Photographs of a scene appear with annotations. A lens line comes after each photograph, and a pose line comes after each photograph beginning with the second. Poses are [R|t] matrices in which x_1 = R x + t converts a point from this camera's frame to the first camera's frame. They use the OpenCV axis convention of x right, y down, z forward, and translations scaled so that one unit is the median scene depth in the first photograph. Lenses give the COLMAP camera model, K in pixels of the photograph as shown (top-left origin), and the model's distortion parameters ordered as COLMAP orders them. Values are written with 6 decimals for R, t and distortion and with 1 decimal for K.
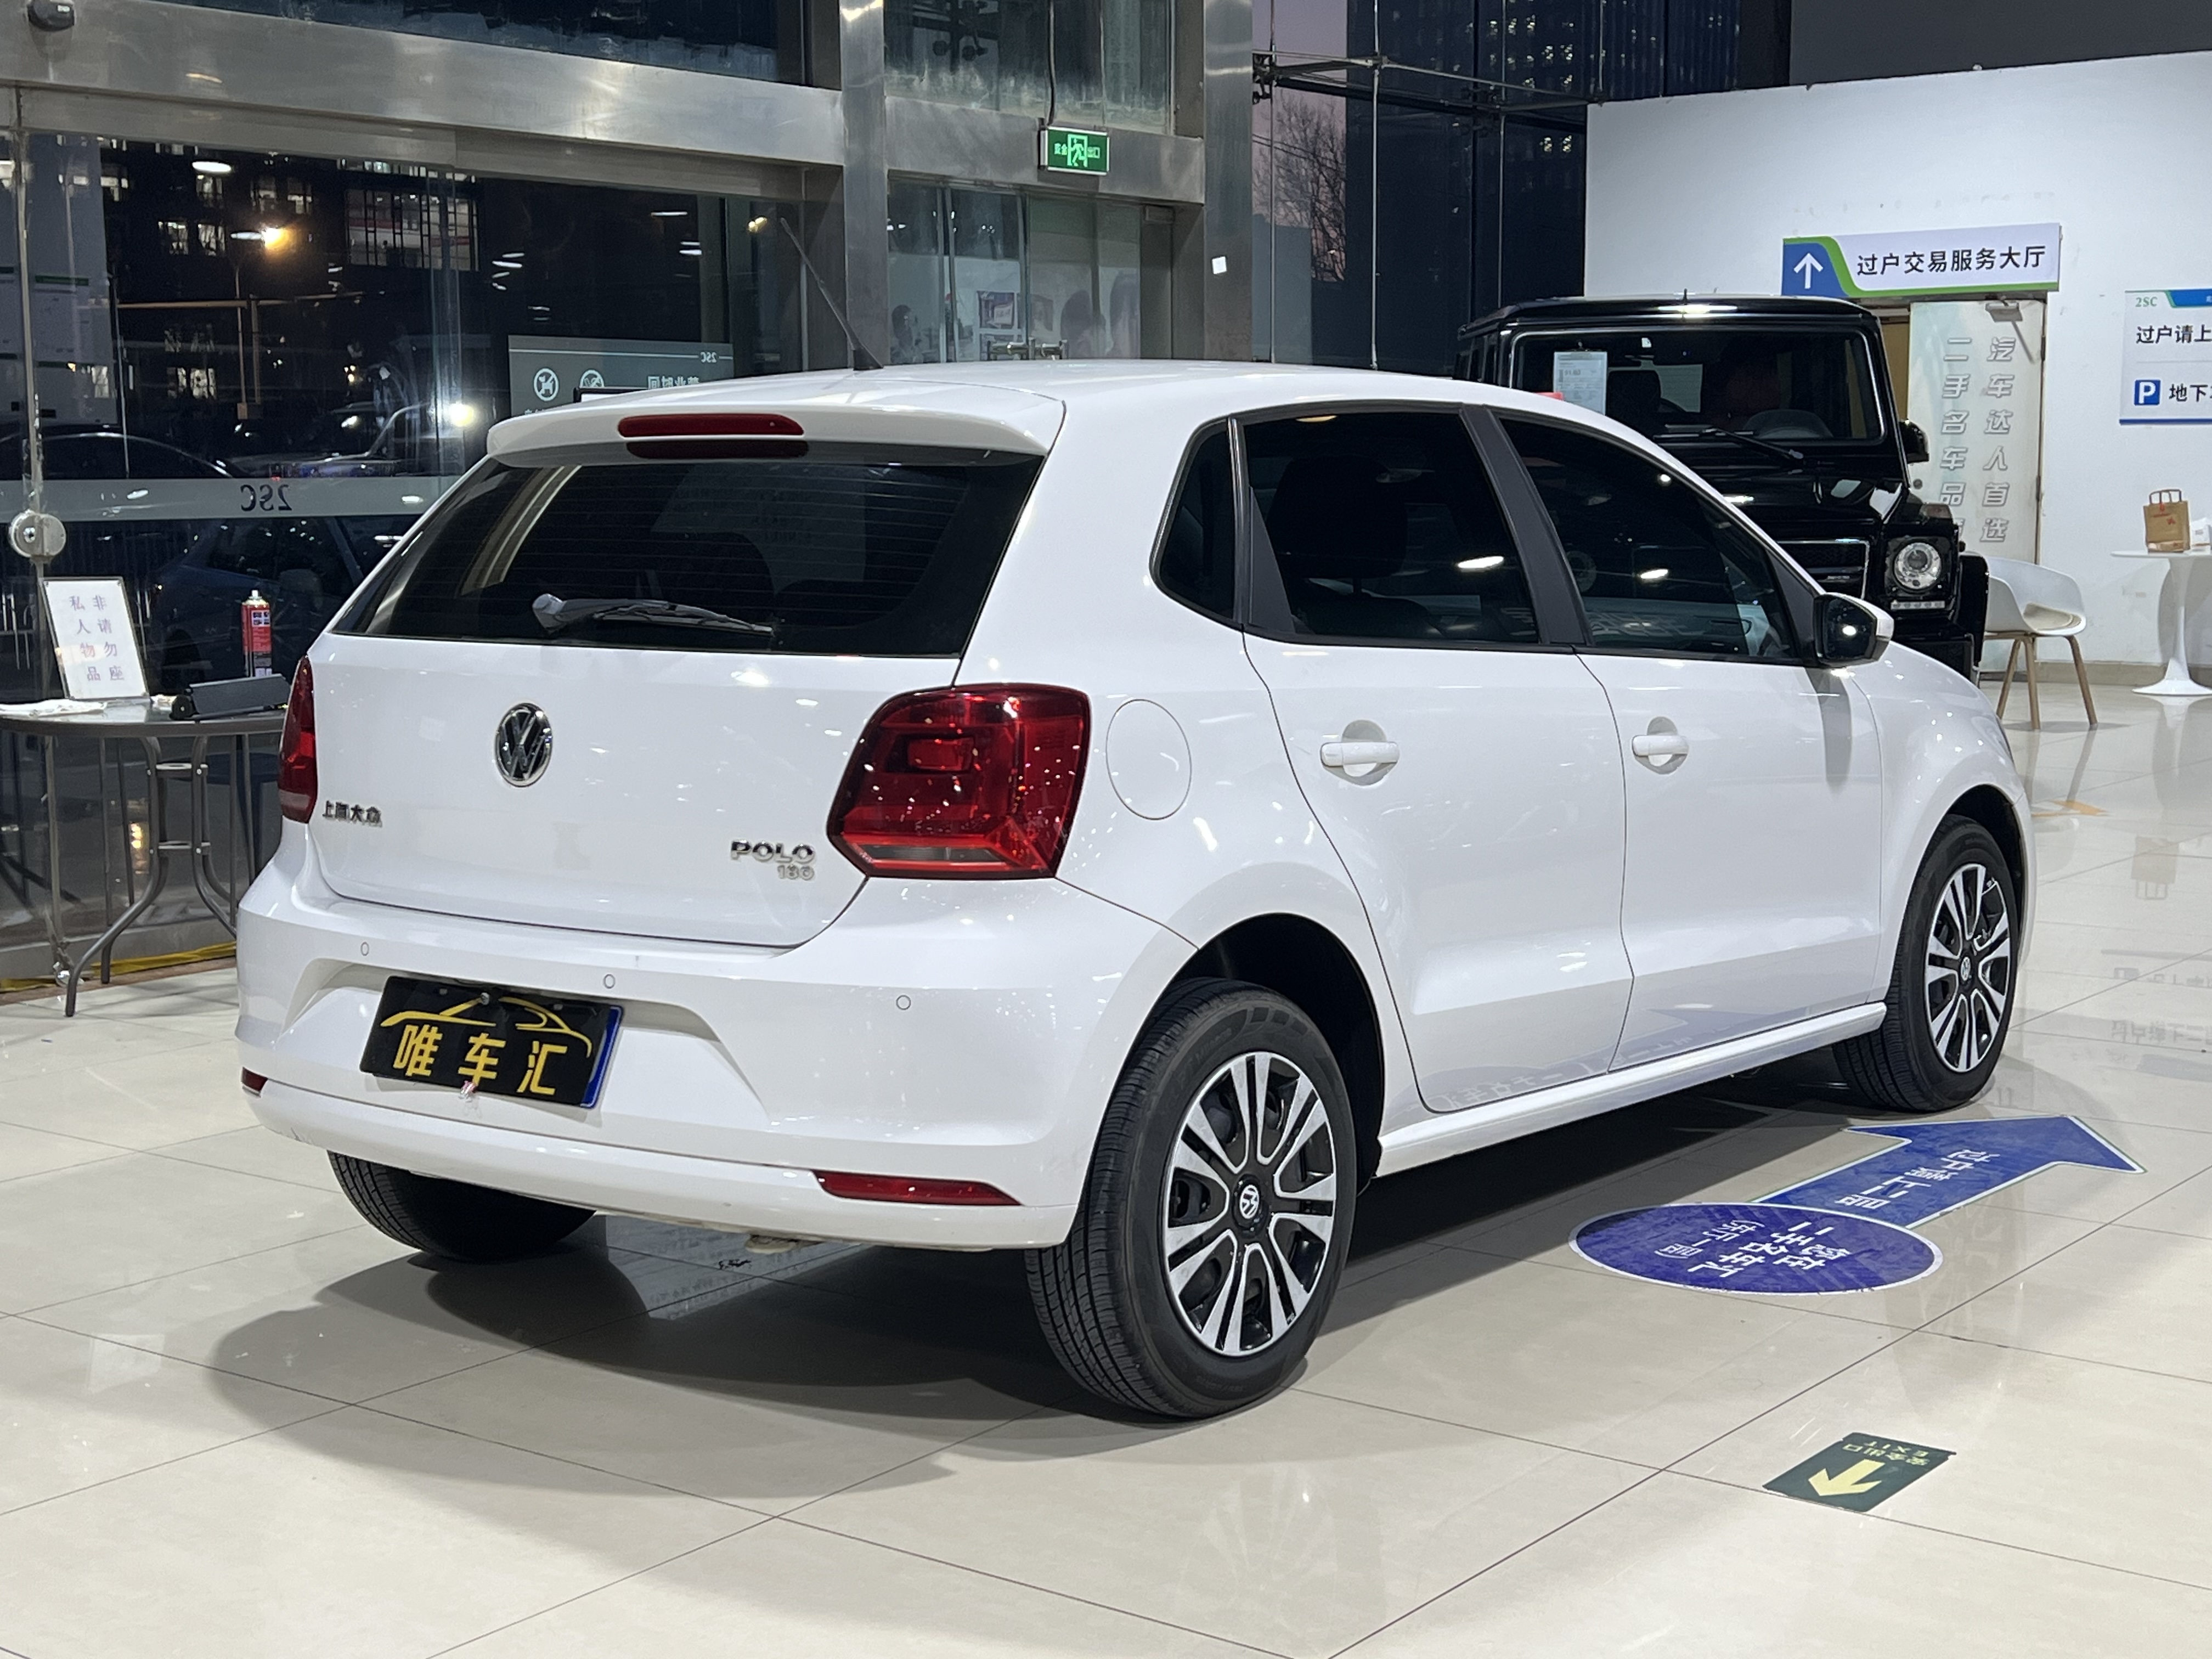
lens RADIAL K [[3072.8, 0, 1106.0], [0, 3072.8, 829.5], [0, 0, 1]] dist [0.244924, -0.804693]
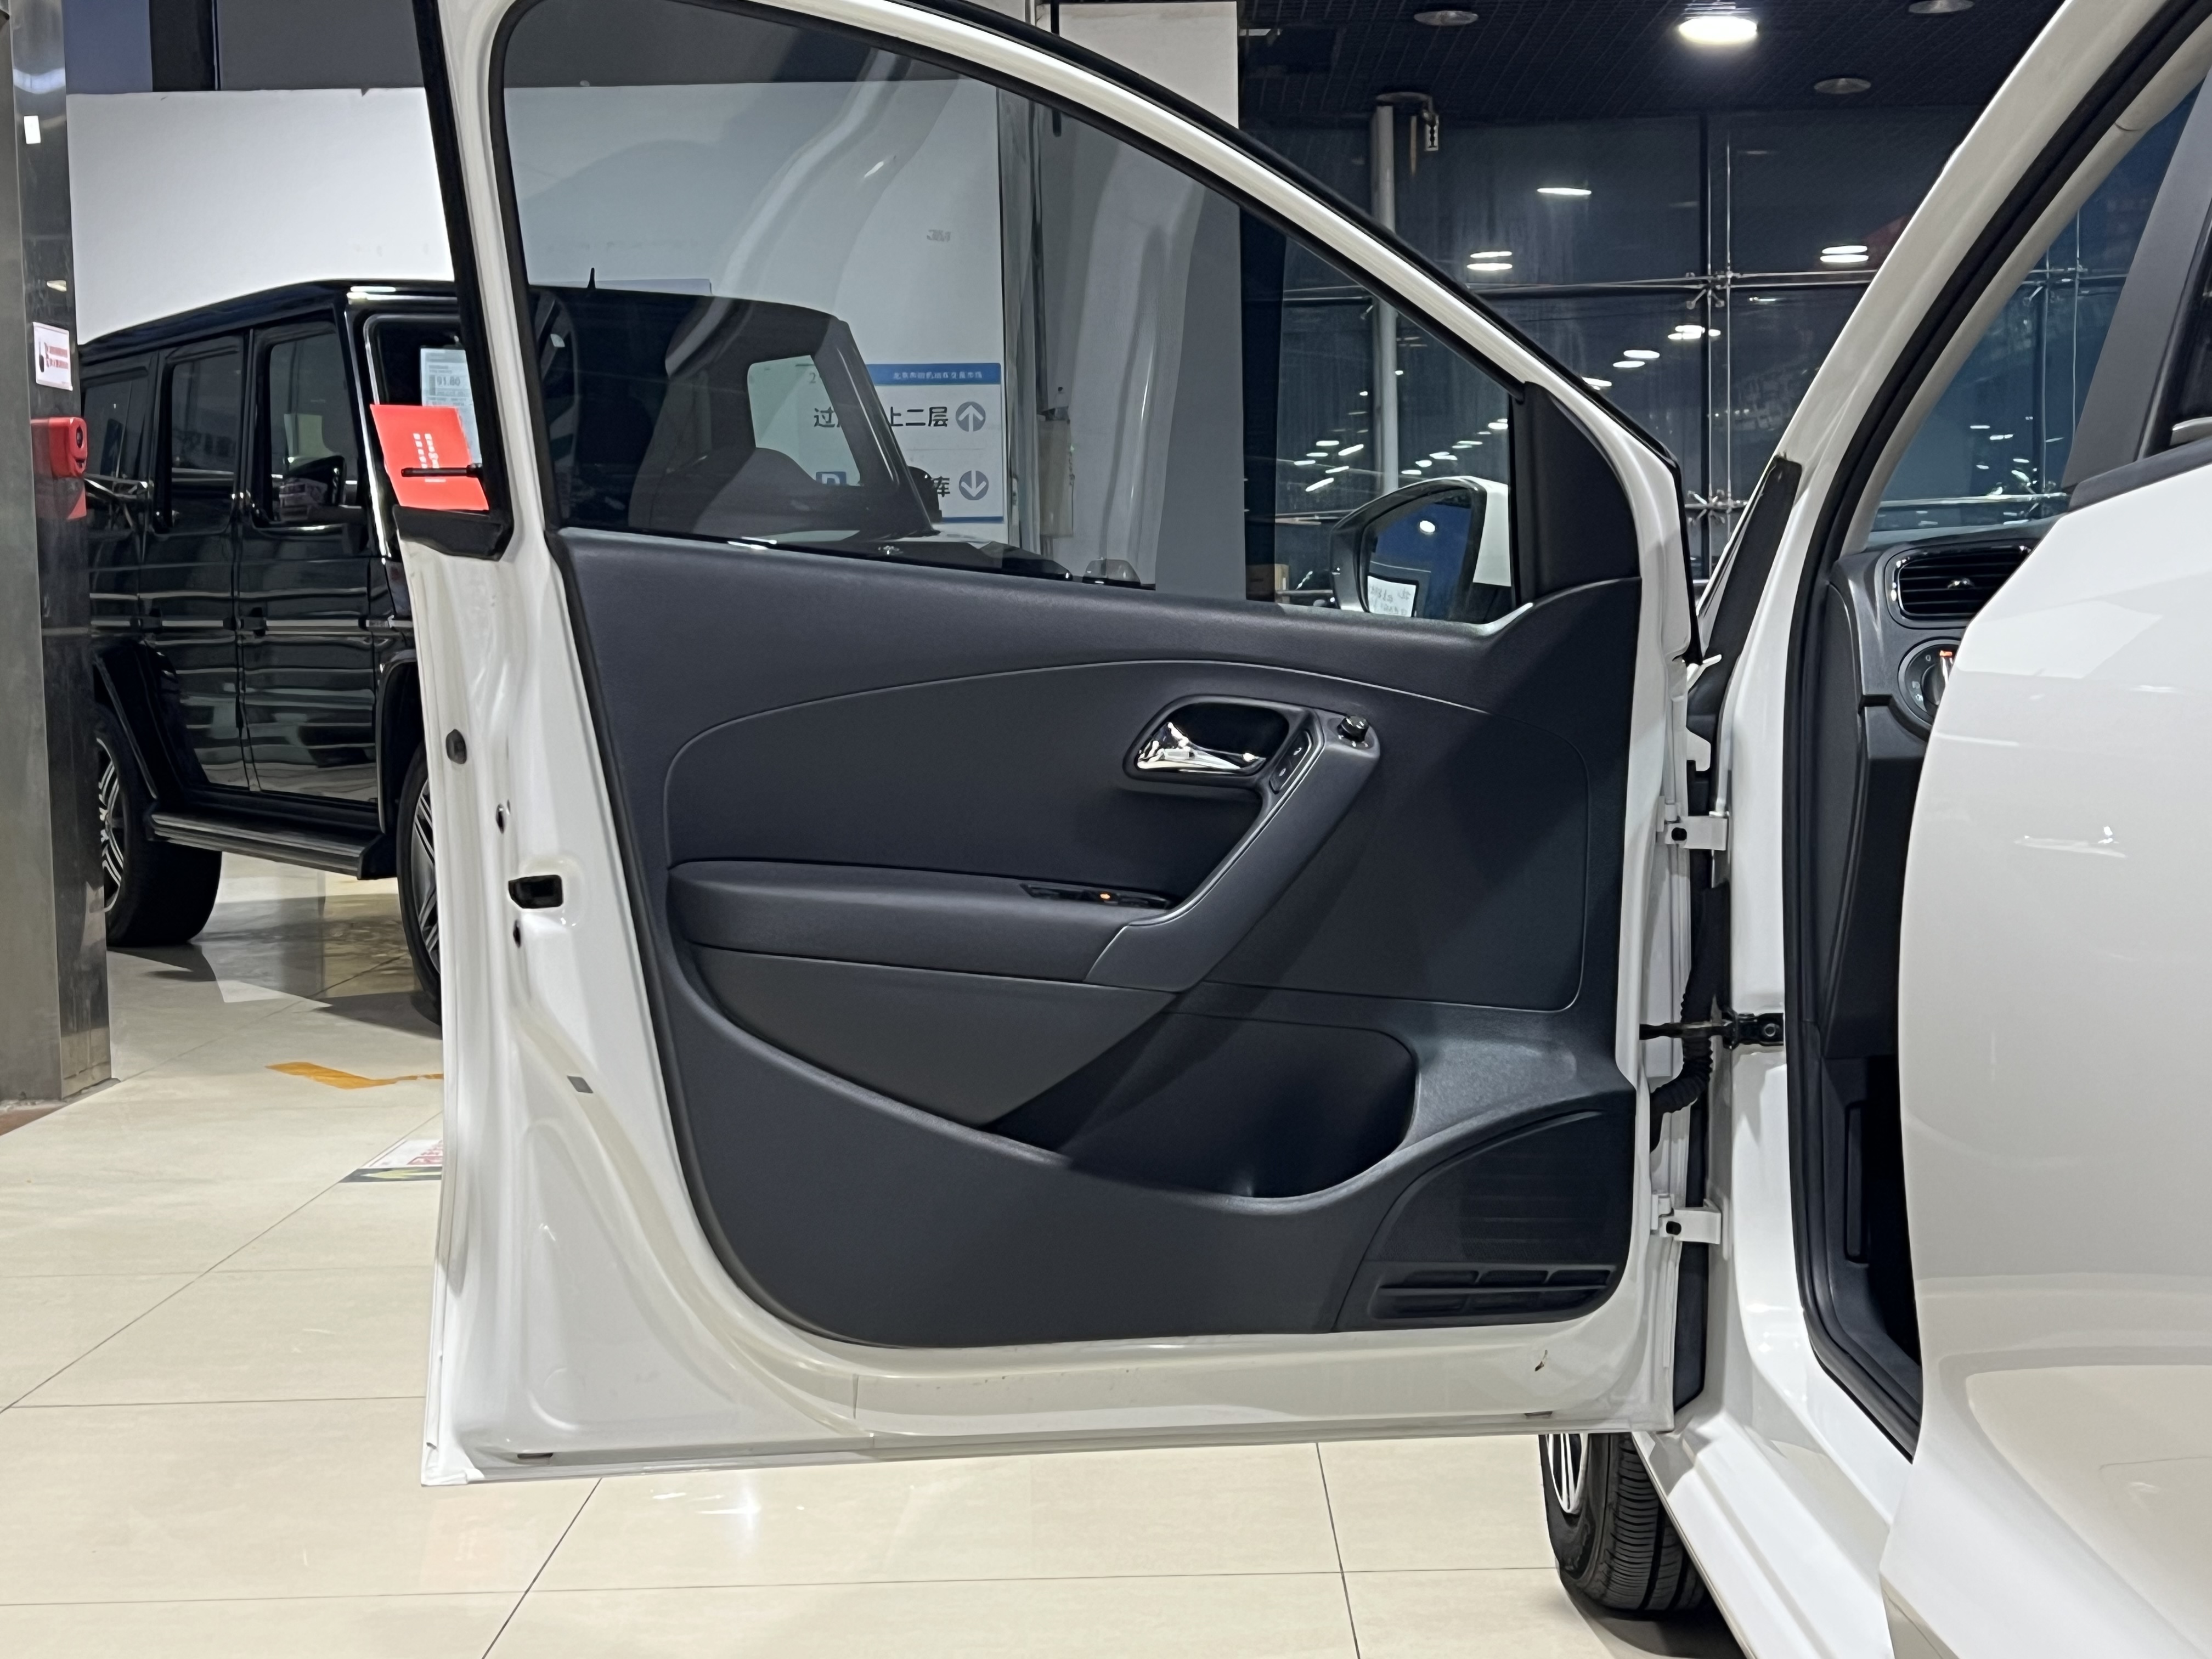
lens RADIAL K [[3072.8, 0, 1106.0], [0, 3072.8, 829.5], [0, 0, 1]] dist [0.244924, -0.804693]
pose [[0.801877, -0.050561, 0.595346, -0.296296], [0.088750, 0.995439, -0.034998, -0.038179], [-0.590861, 0.080901, 0.802707, 0.870207]]
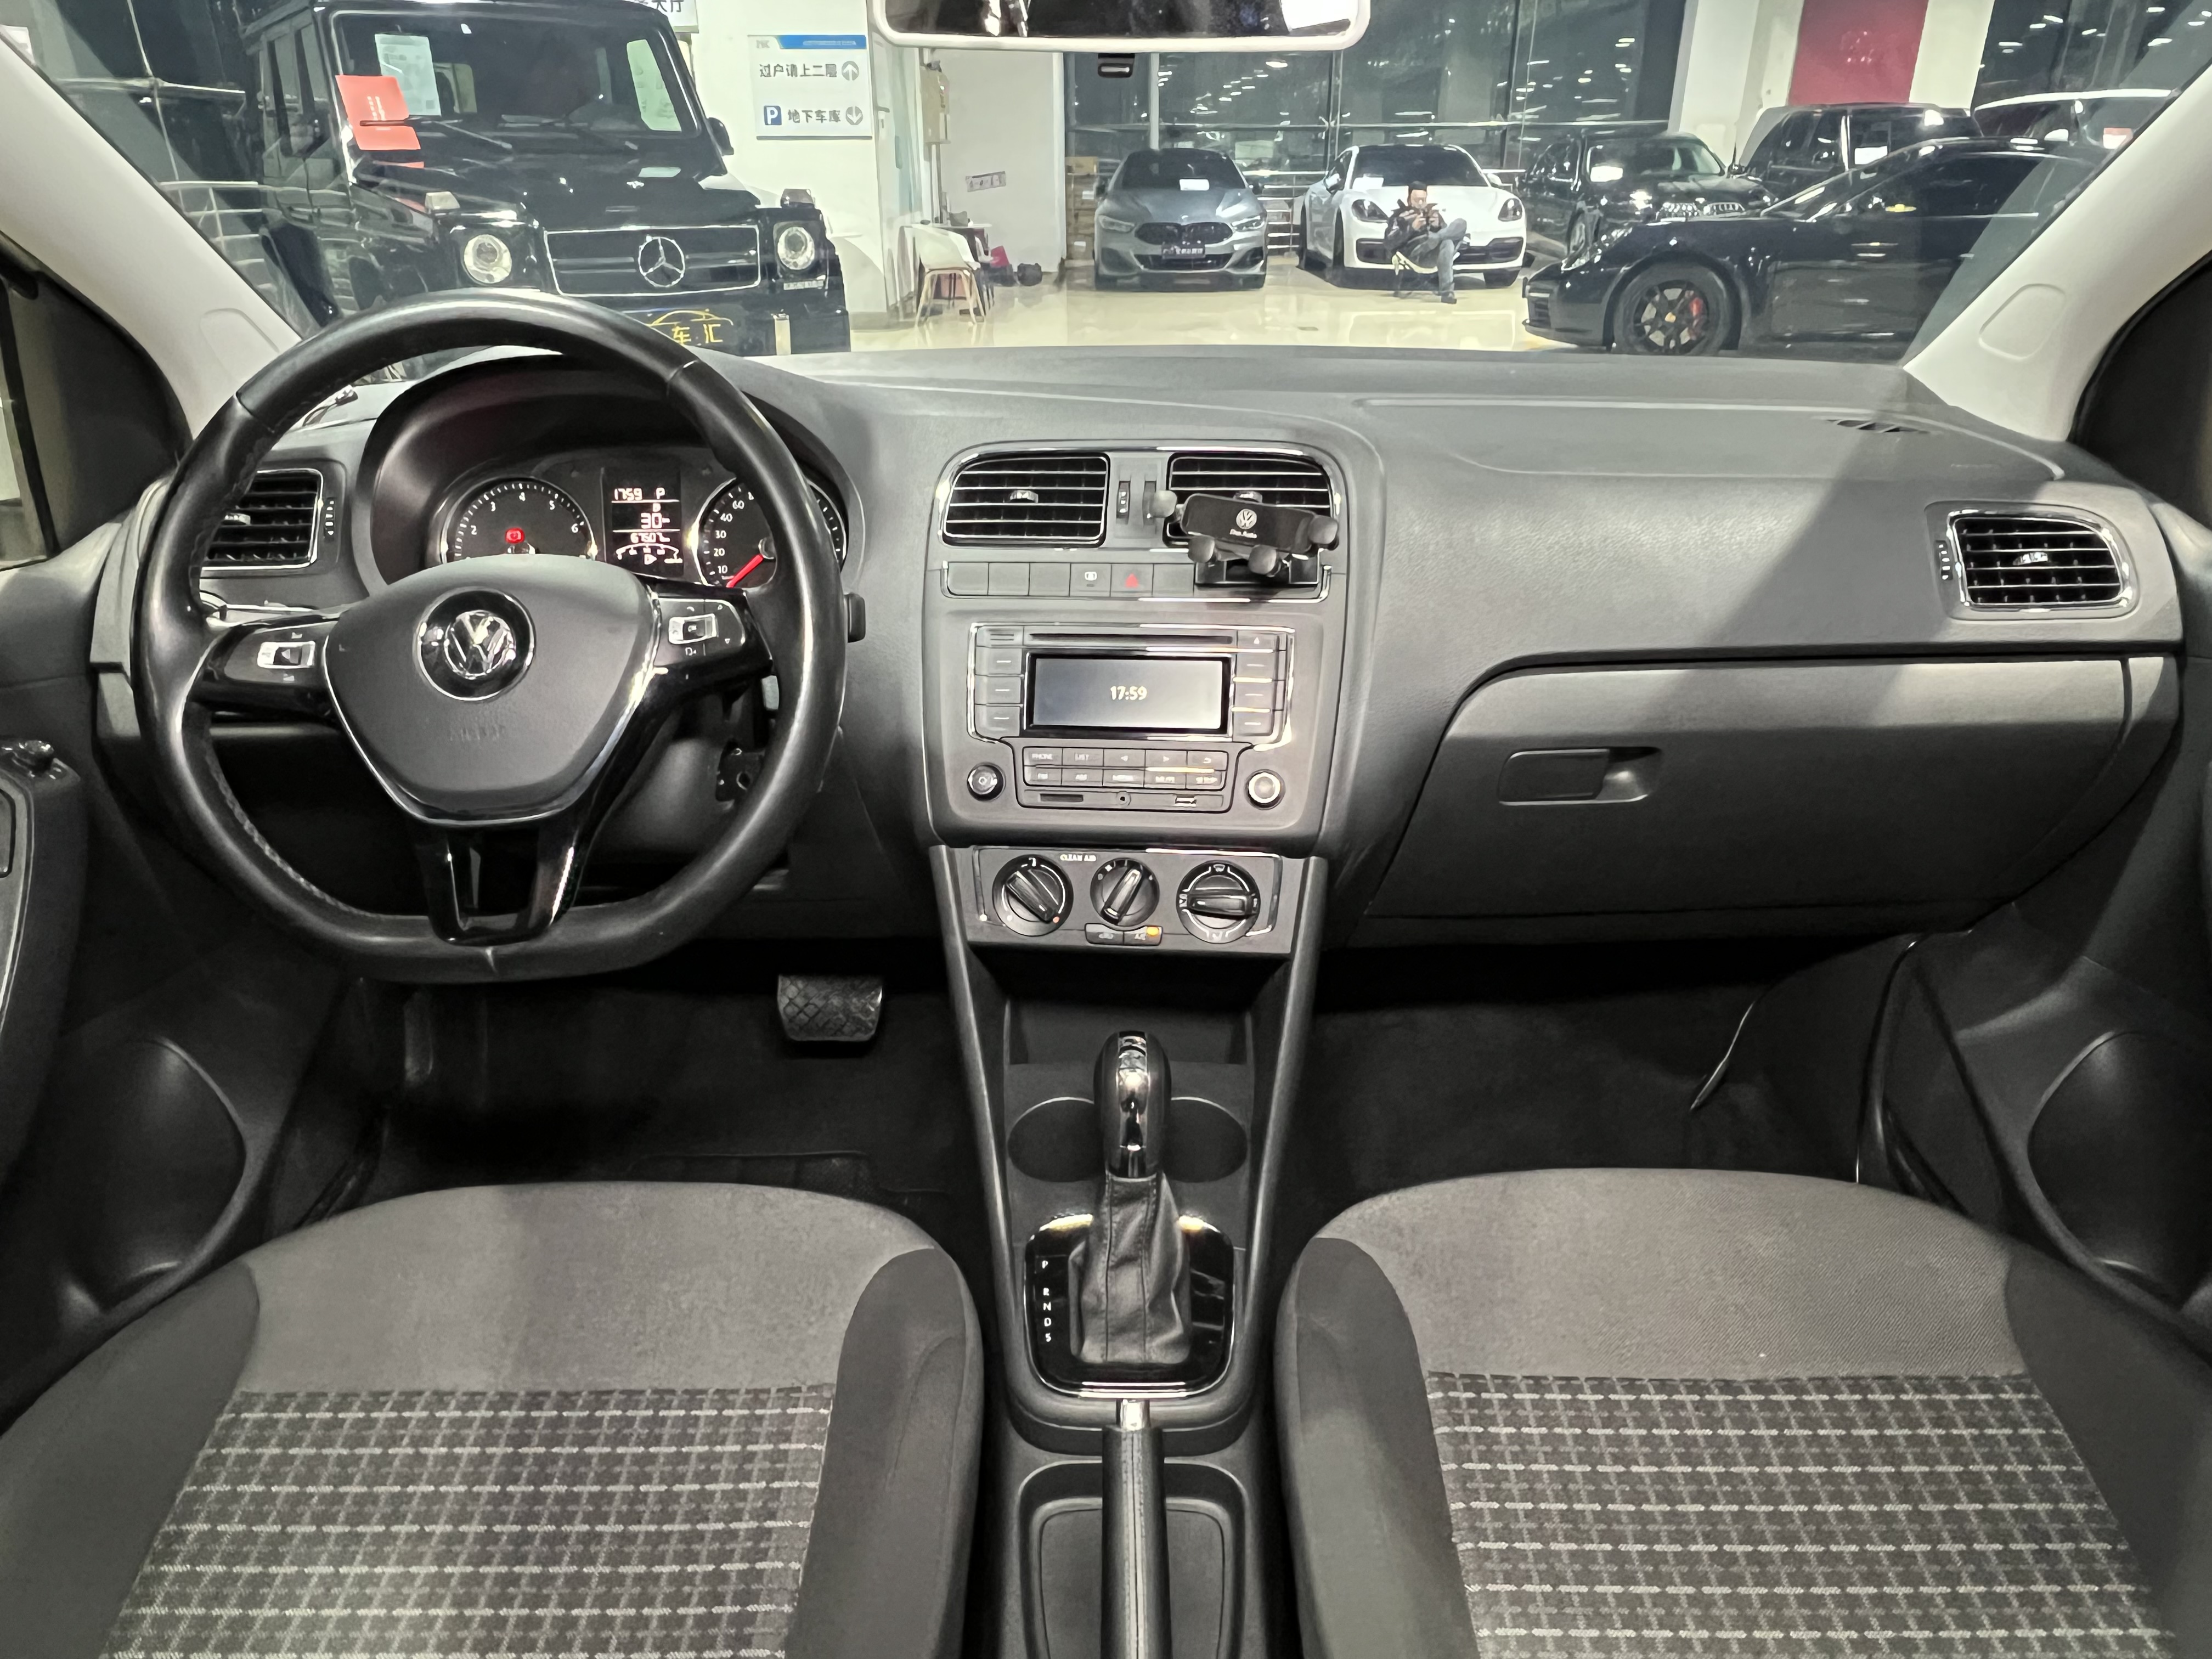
lens RADIAL K [[1419.0, 0, 1098.7], [0, 1419.0, 867.9], [0, 0, 1]] dist [0.000709, 0.002883]
pose [[0.798029, -0.266586, 0.540445, 0.012558], [0.078338, 0.935111, 0.345588, -0.083170], [-0.597505, -0.233452, 0.767130, 0.926036]]
